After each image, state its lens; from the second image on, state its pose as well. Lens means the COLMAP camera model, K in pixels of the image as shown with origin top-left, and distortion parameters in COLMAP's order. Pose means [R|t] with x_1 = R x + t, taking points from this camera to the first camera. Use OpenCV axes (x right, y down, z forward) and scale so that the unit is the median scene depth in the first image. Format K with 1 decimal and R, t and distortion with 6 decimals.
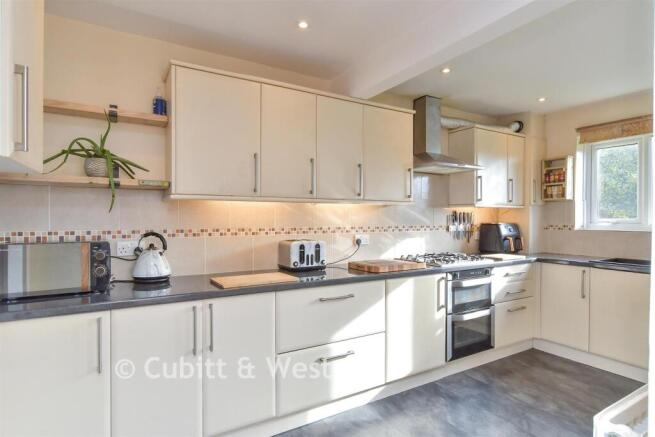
lens RADIAL K [[358.7, 0, 327.1], [0, 358.7, 218.7], [0, 0, 1]] dist [0.000644, 0.000155]
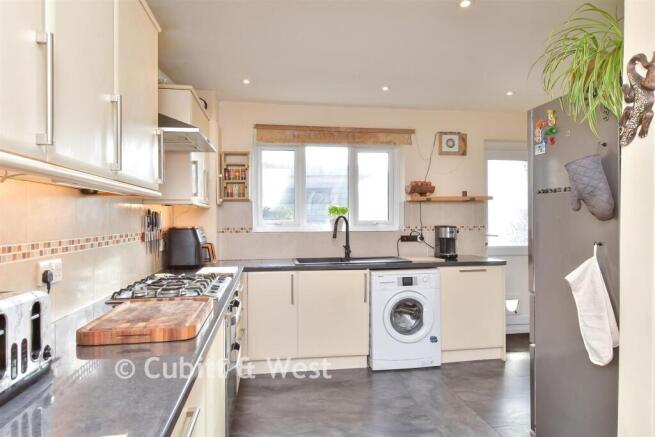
lens RADIAL K [[392.1, 0, 328.5], [0, 392.1, 219.1], [0, 0, 1]] dist [0.003993, 0.001222]
pose [[0.370211, -0.002128, 0.928945, -0.203502], [0.005211, 0.999986, 0.000214, -0.002909], [-0.928933, 0.004761, 0.370217, 0.482369]]
